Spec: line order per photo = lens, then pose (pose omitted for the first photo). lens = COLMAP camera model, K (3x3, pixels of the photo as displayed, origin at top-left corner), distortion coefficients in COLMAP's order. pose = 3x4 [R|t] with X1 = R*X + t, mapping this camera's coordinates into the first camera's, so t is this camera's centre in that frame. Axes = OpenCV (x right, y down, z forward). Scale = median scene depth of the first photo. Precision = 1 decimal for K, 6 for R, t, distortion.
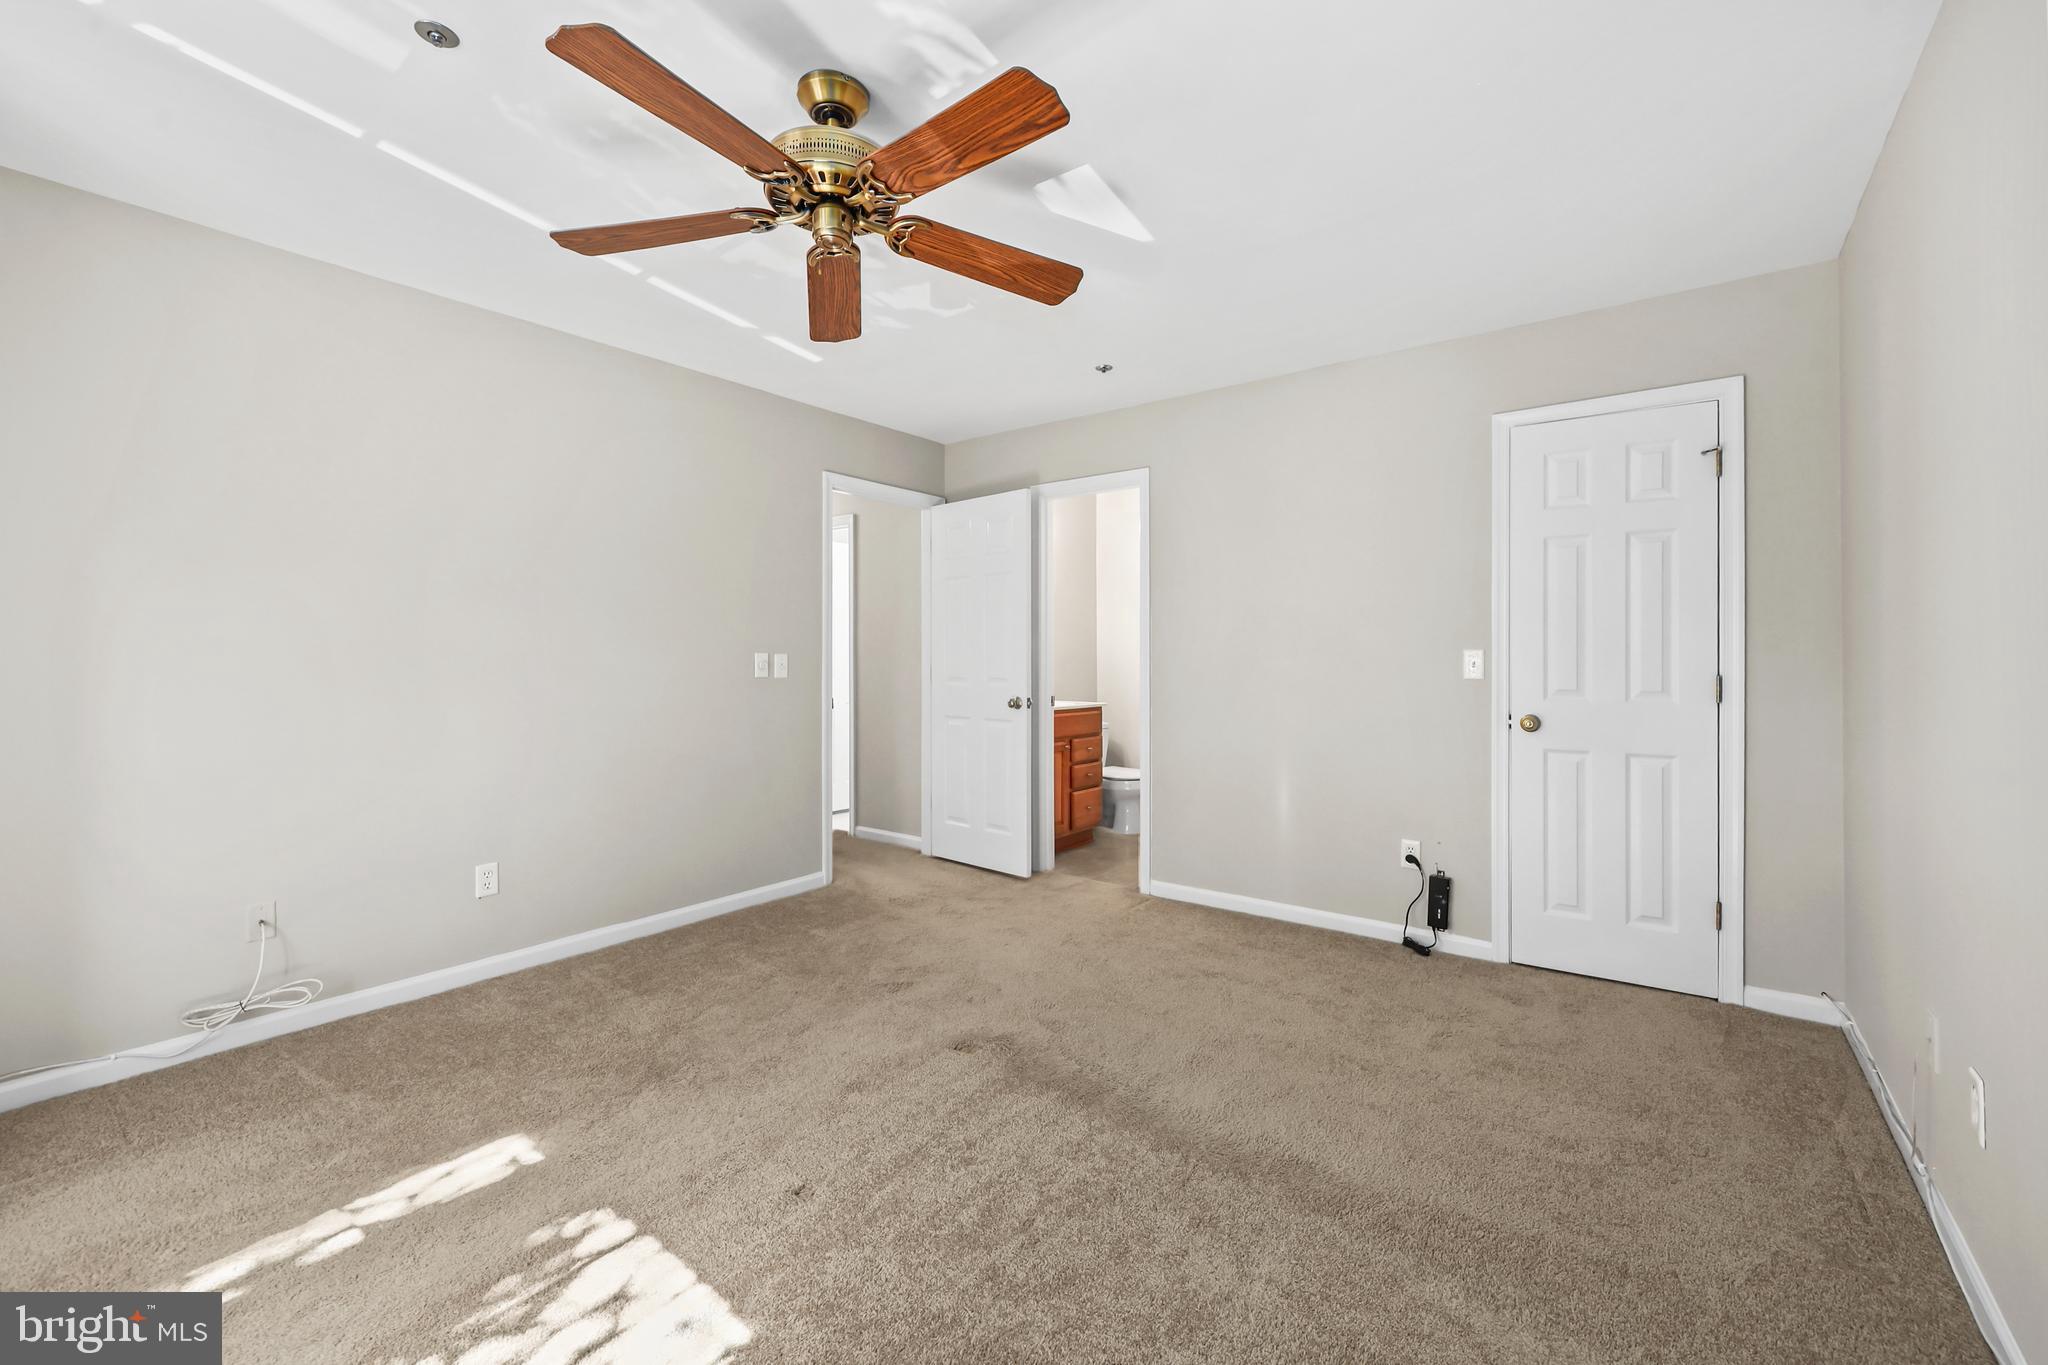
lens RADIAL K [[829.5, 0, 1028.7], [0, 829.5, 657.2], [0, 0, 1]] dist [0.000017, 0.000013]
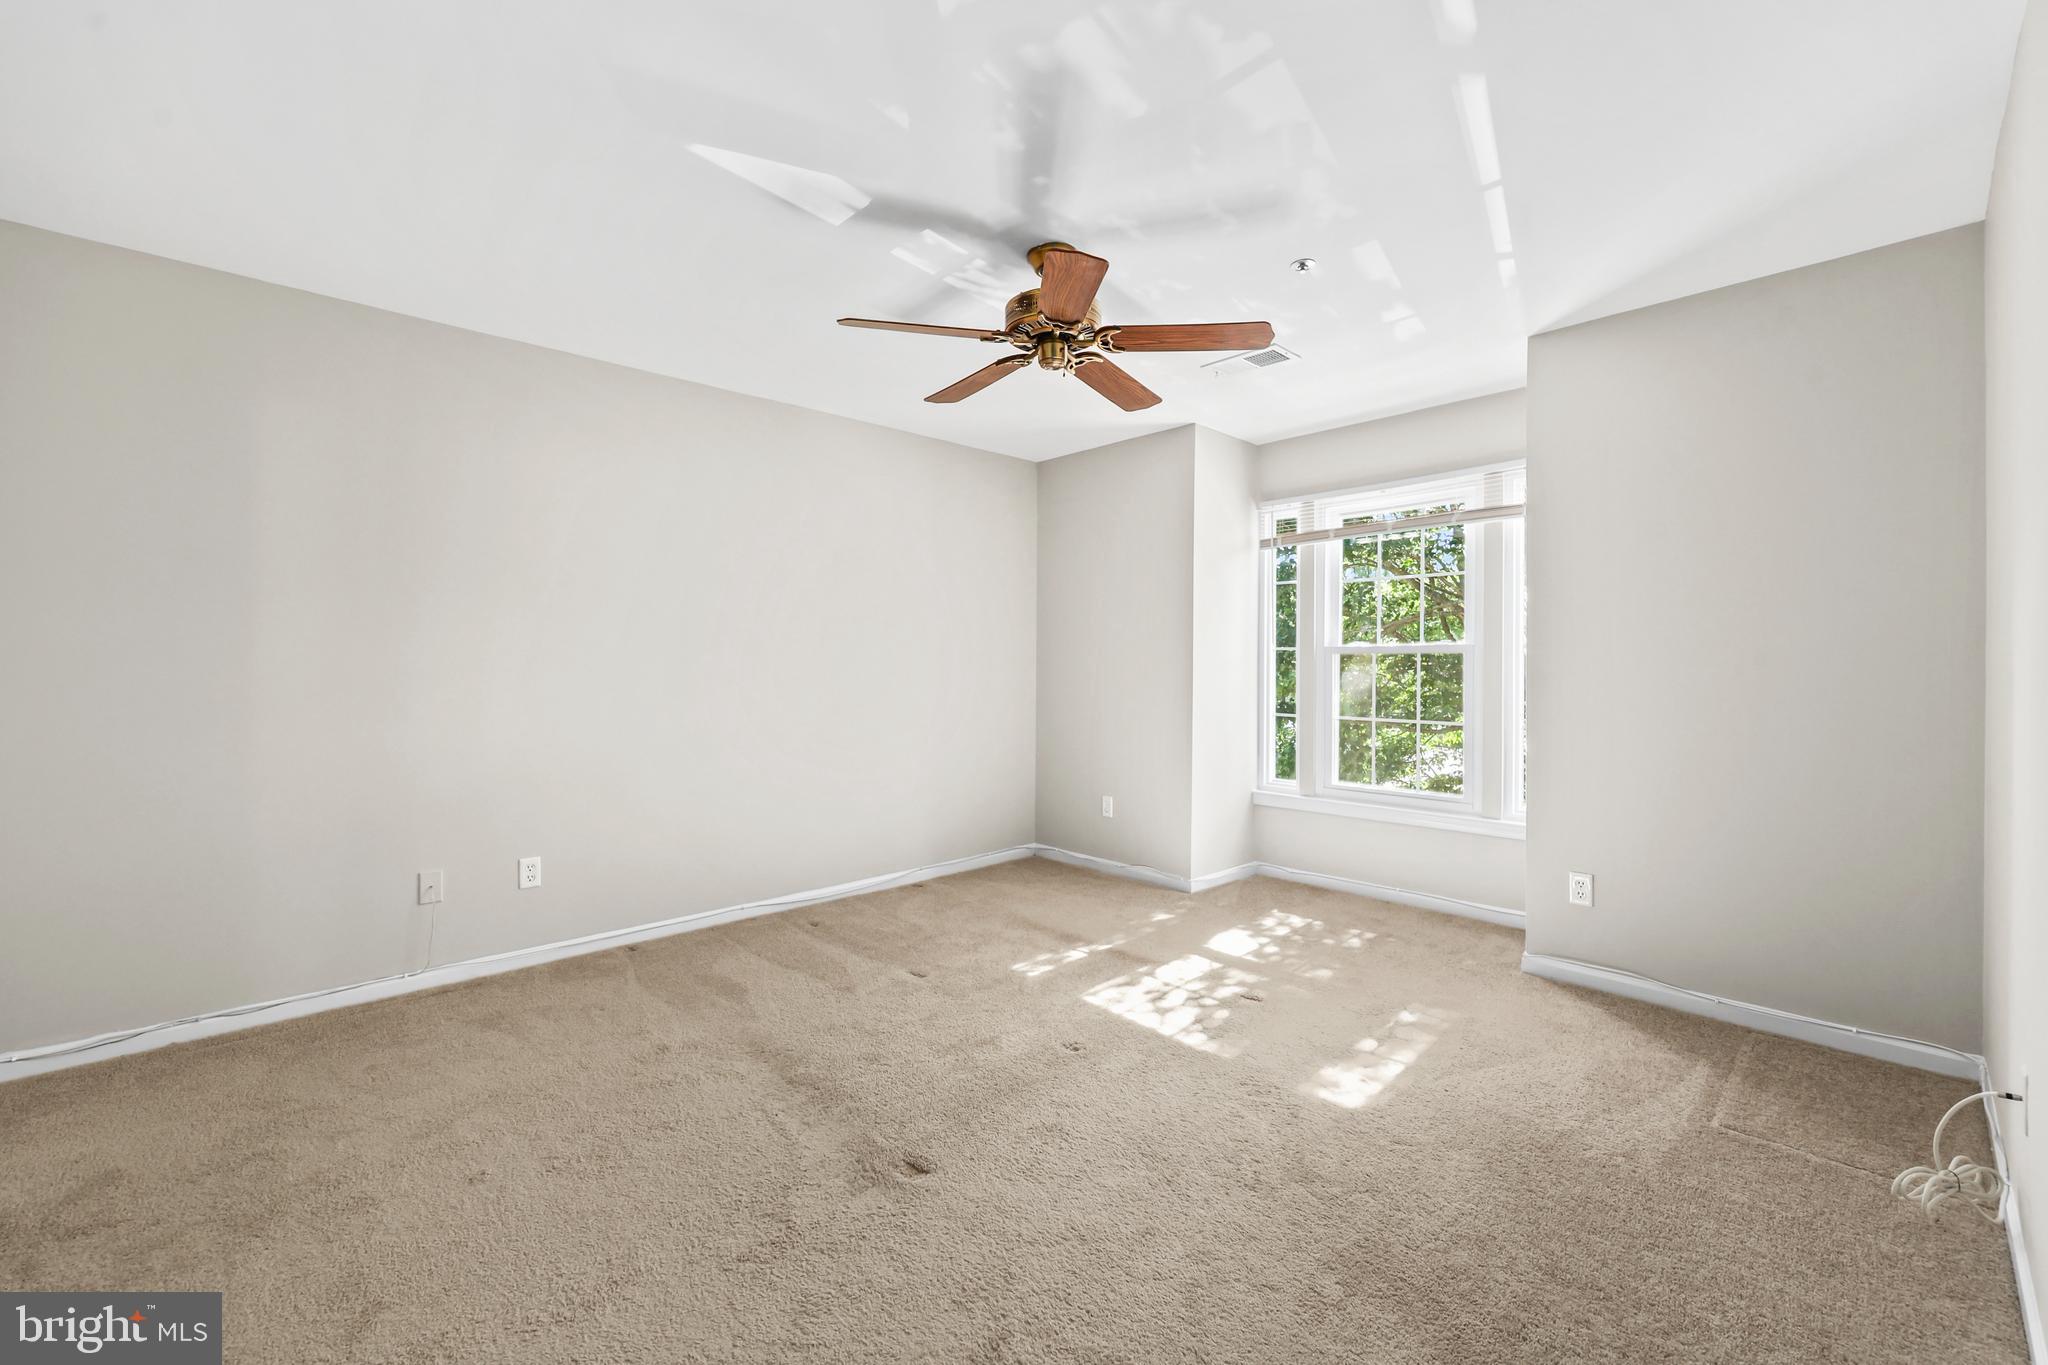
lens RADIAL K [[829.5, 0, 1028.7], [0, 829.5, 657.2], [0, 0, 1]] dist [0.000017, 0.000013]
pose [[-0.987855, 0.000475, 0.155379, -0.432414], [0.000253, 0.999999, -0.001448, -0.006113], [-0.155380, -0.001392, -0.987854, 2.517677]]
